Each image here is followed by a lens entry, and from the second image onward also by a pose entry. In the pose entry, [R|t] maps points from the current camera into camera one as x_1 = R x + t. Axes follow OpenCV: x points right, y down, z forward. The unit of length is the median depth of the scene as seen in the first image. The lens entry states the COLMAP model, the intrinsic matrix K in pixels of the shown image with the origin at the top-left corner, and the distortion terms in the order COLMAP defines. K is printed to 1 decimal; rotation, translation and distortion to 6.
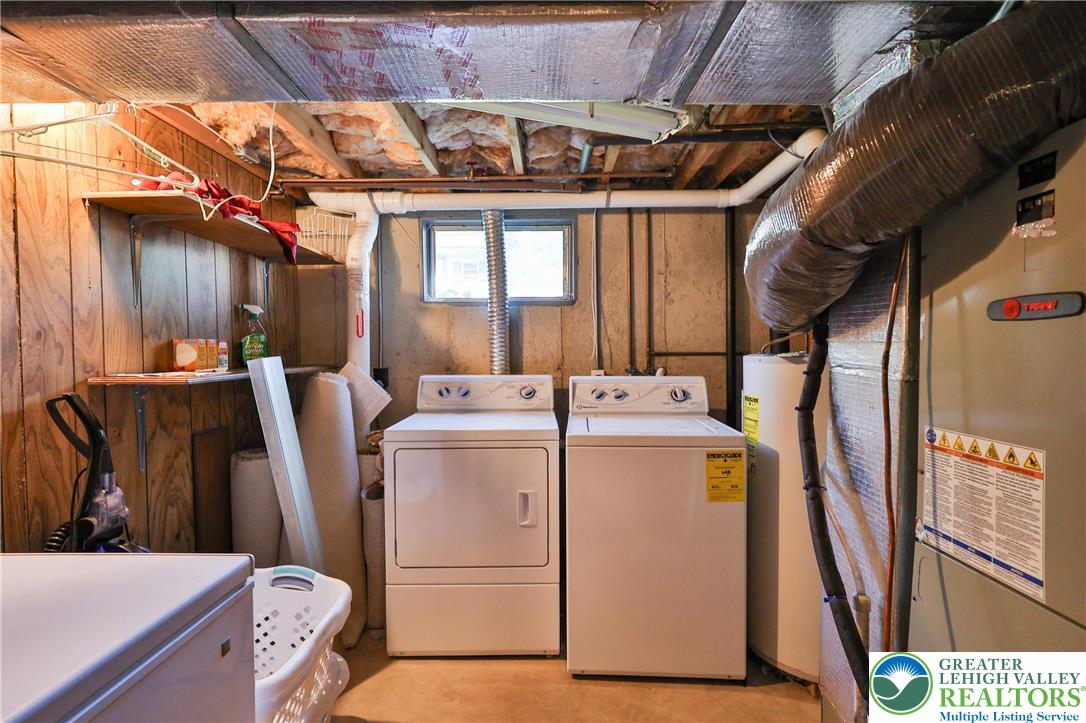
lens RADIAL K [[530.7, 0, 542.5], [0, 530.7, 363.5], [0, 0, 1]] dist [-0.001125, 0.001286]
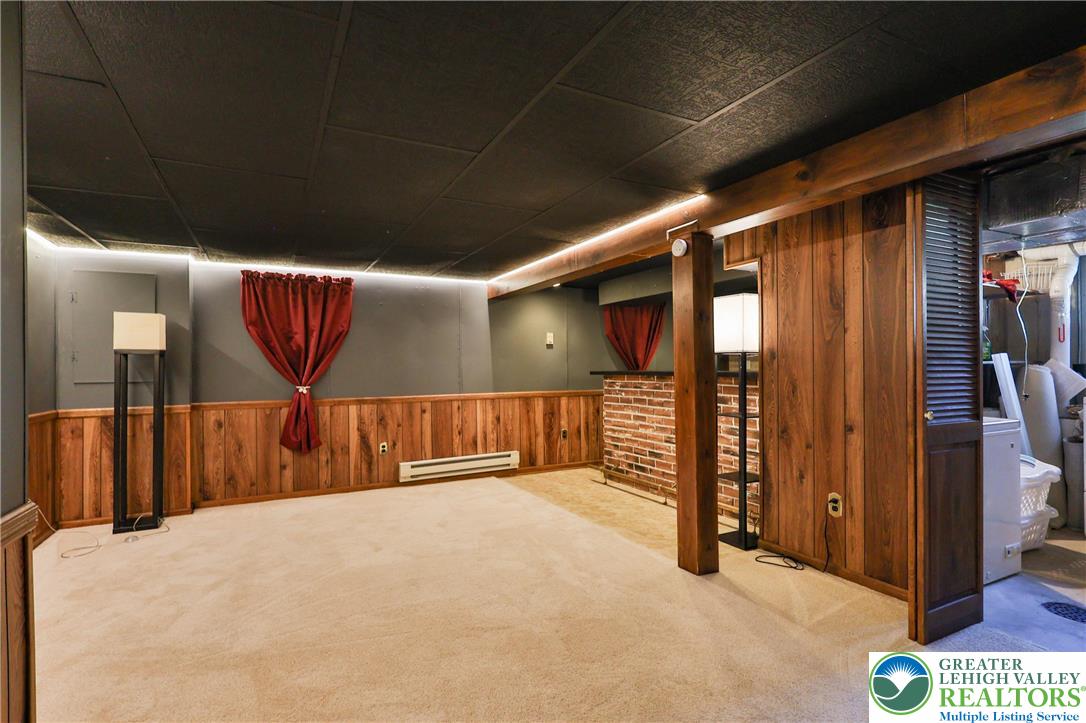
lens RADIAL K [[530.7, 0, 542.5], [0, 530.7, 363.5], [0, 0, 1]] dist [-0.001125, 0.001286]
pose [[0.473713, -0.001183, -0.880678, 0.285936], [-0.023871, 0.999614, -0.014183, 0.067469], [0.880355, 0.027741, 0.473503, -1.011836]]
